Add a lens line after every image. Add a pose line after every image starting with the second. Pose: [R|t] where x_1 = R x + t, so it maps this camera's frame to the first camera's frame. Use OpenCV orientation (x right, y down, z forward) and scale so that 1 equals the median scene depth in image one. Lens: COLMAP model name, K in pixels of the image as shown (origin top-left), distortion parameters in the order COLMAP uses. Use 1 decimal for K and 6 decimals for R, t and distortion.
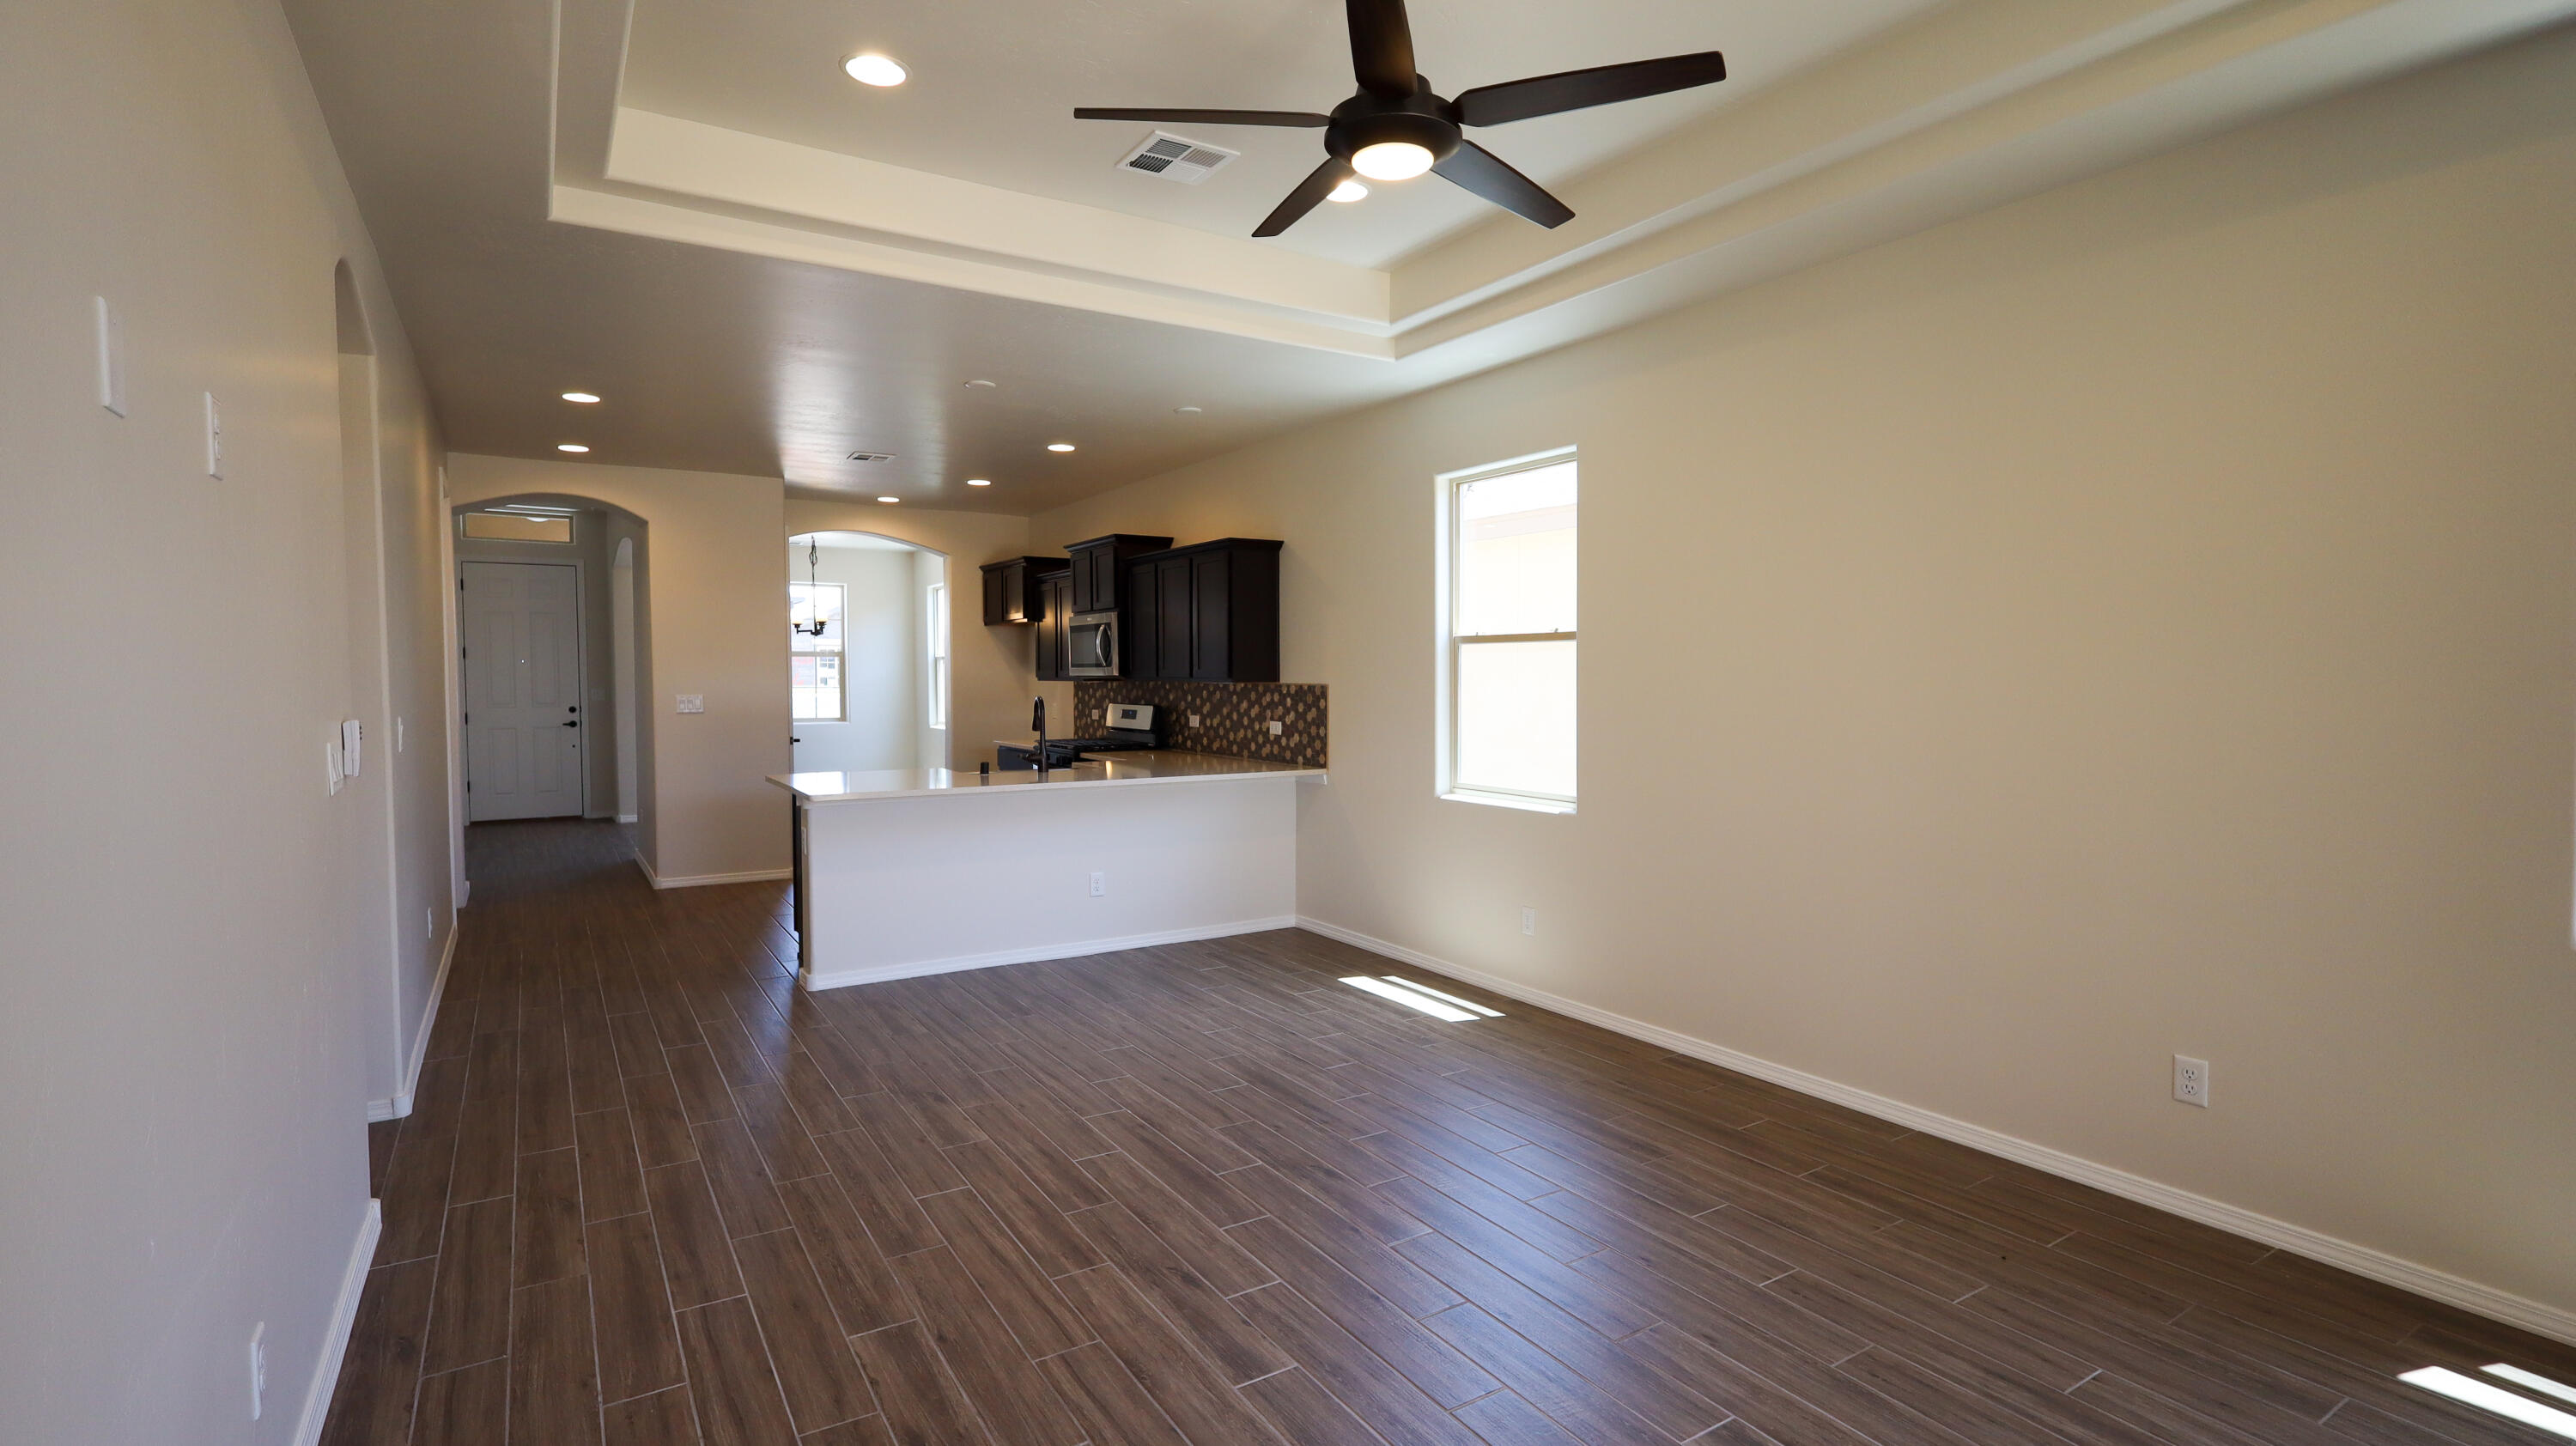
lens RADIAL K [[1201.7, 0, 1292.9], [0, 1201.7, 725.9], [0, 0, 1]] dist [-0.002444, -0.000332]
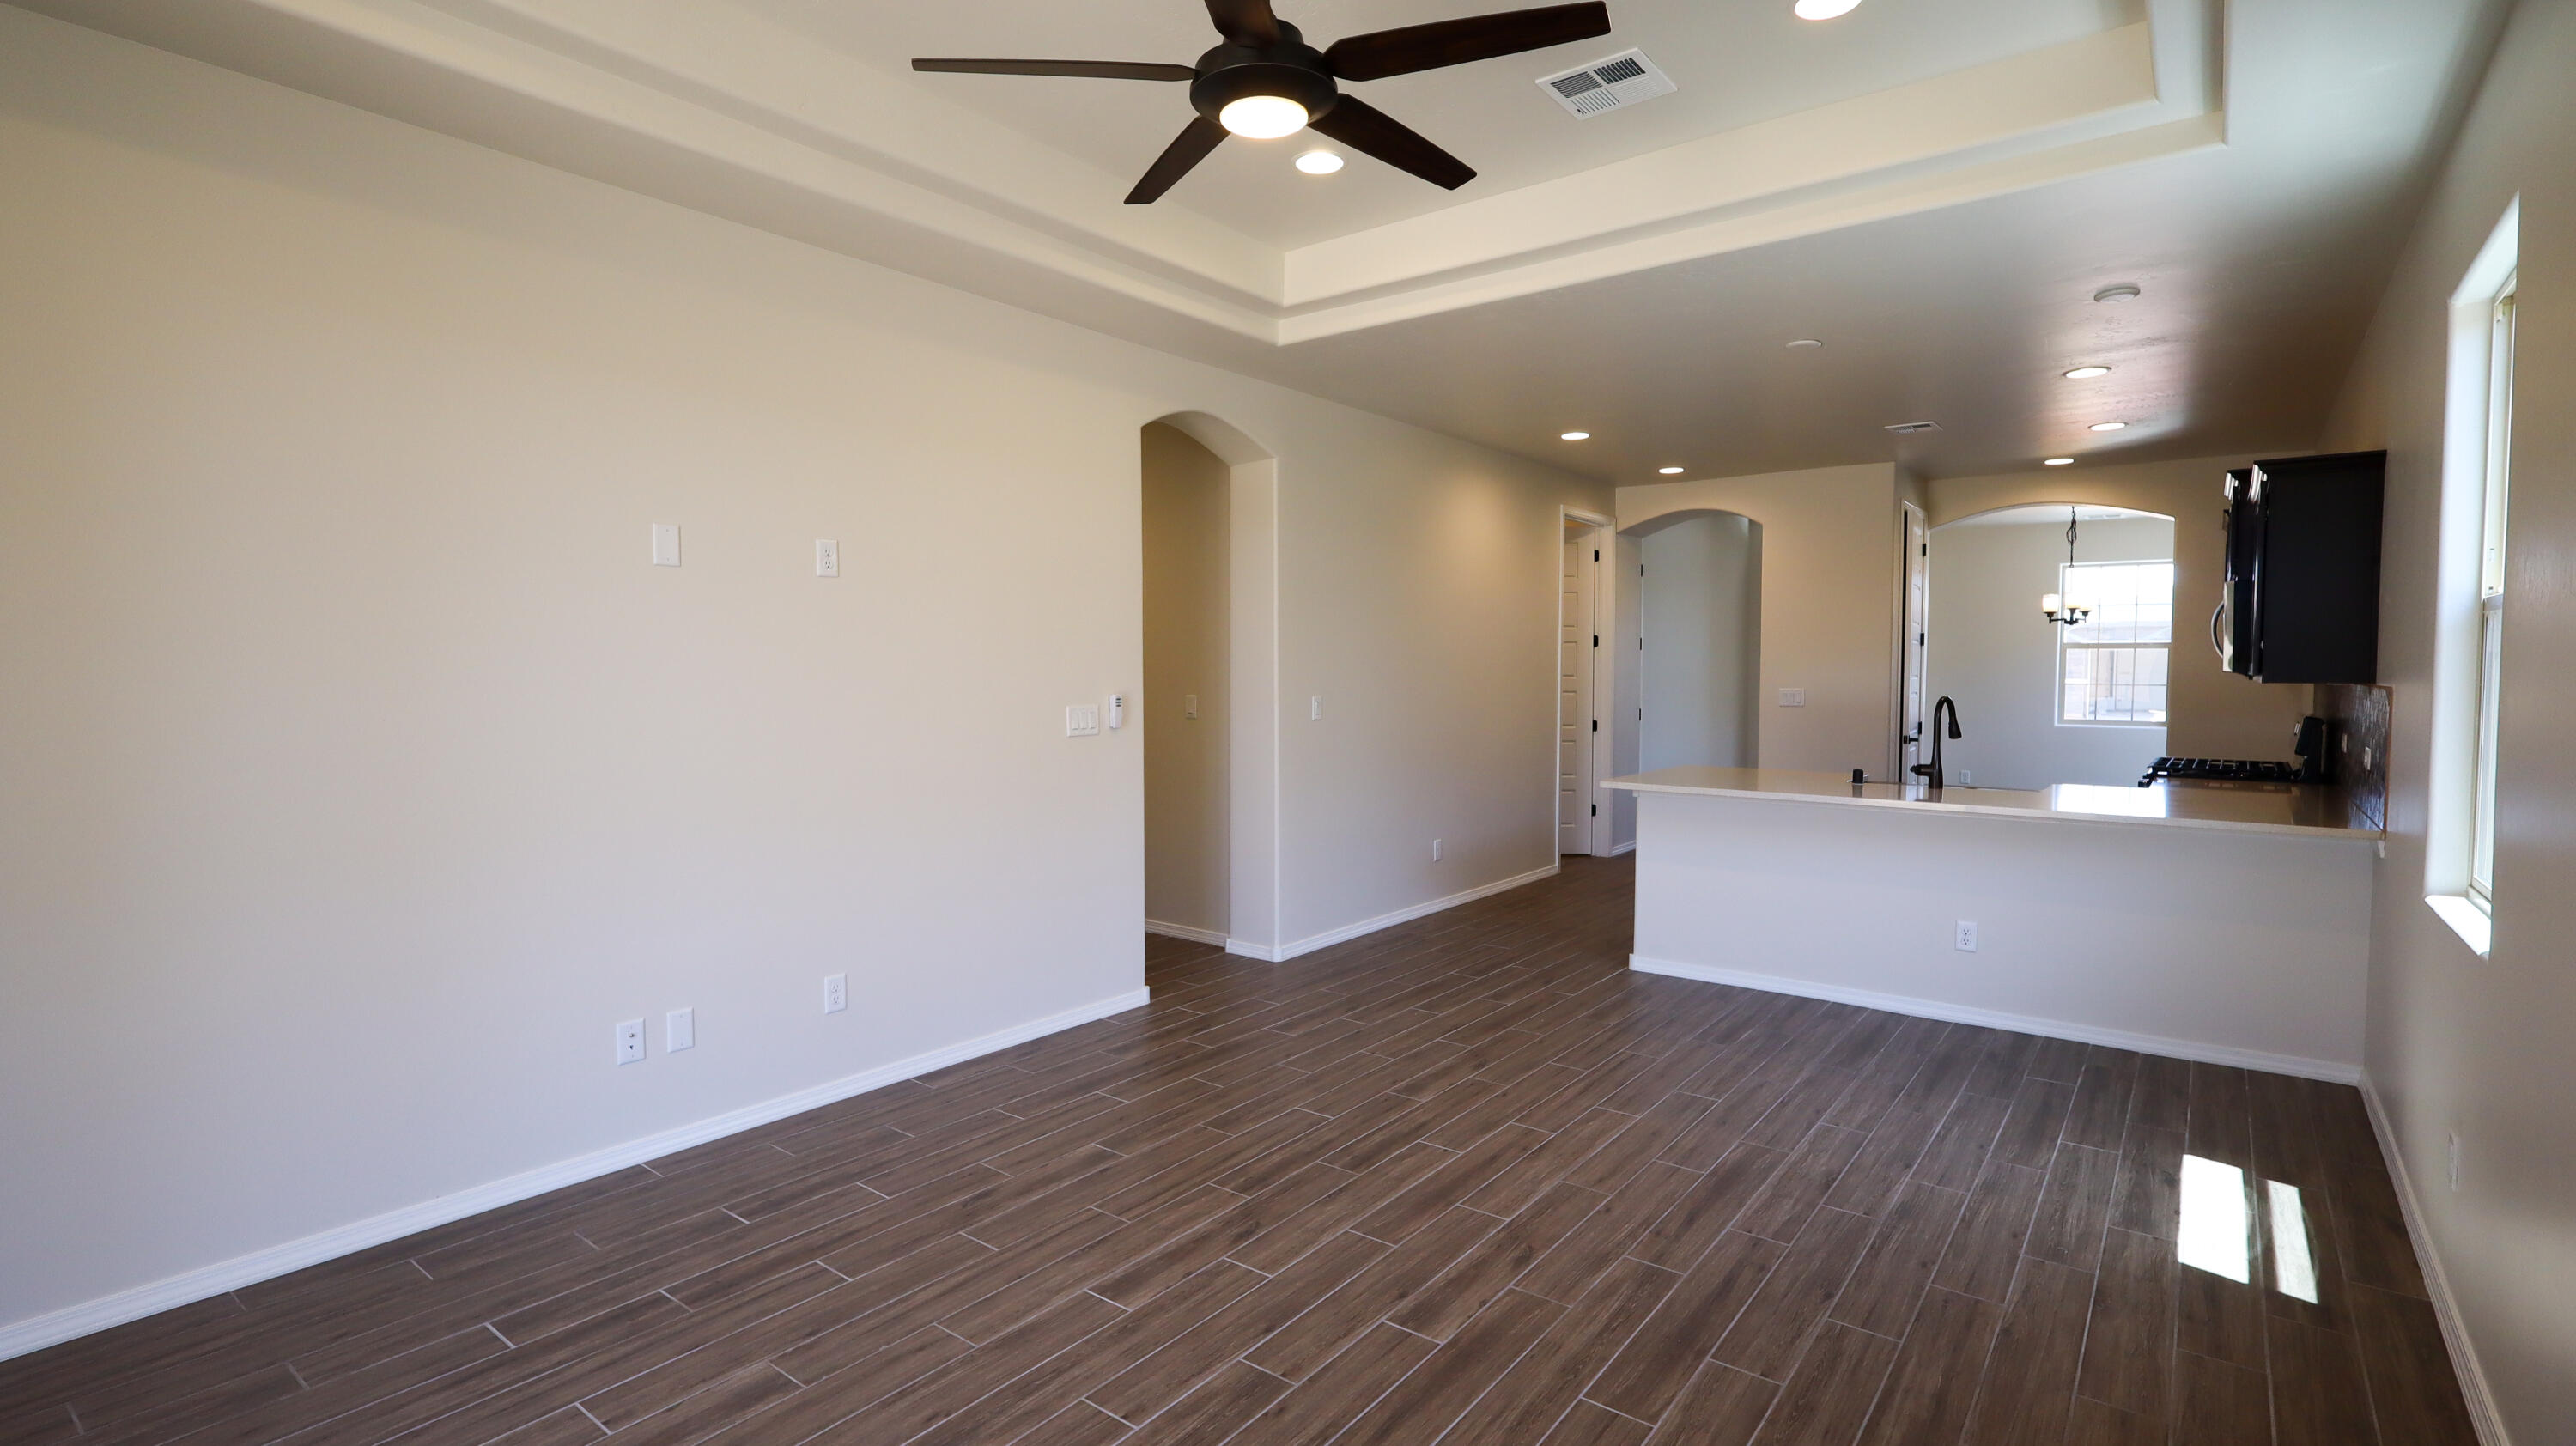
lens RADIAL K [[1219.3, 0, 1298.2], [0, 1219.3, 709.9], [0, 0, 1]] dist [-0.001185, 0.000060]
pose [[0.354093, 0.042149, -0.934260, 0.369977], [-0.044041, 0.998627, 0.028362, -0.019140], [0.934172, 0.031103, 0.355464, 0.249554]]
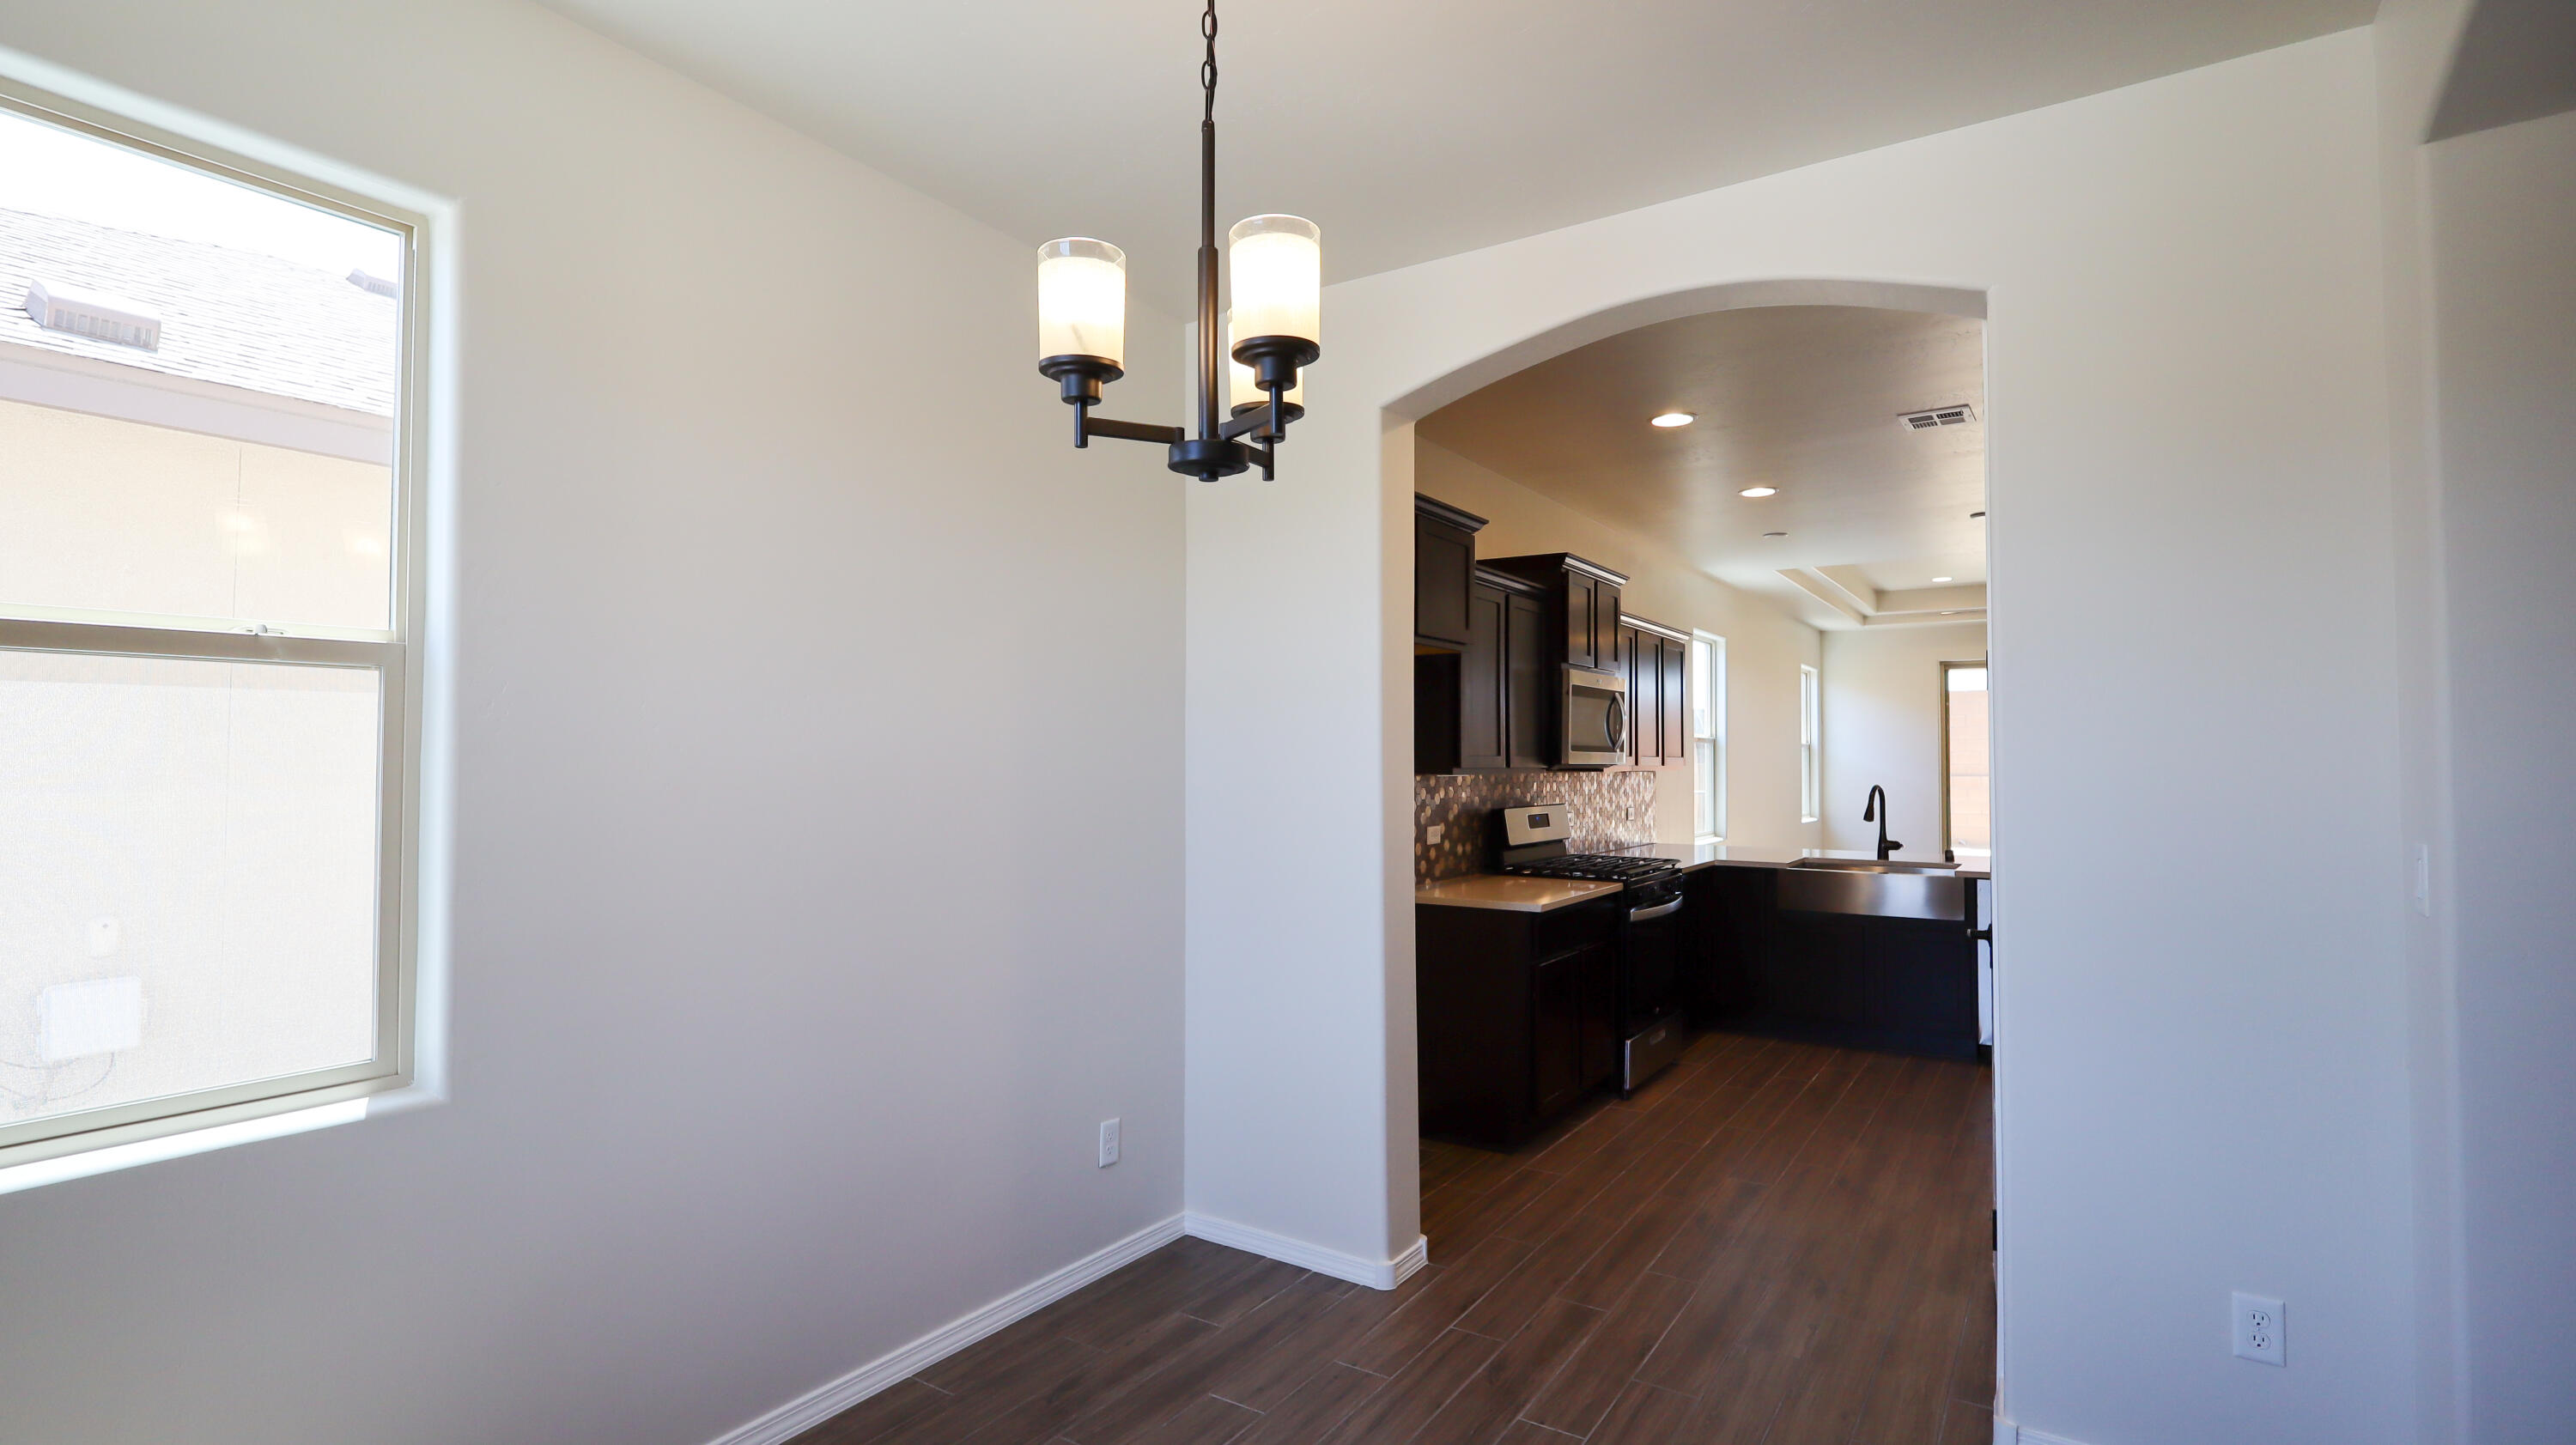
lens RADIAL K [[1211.9, 0, 1290.1], [0, 1211.9, 724.6], [0, 0, 1]] dist [-0.001342, 0.000403]
pose [[-0.406868, 0.031002, 0.912961, -0.812649], [0.042298, 0.998991, -0.015073, -0.068758], [-0.912507, 0.032484, -0.407769, 1.620425]]
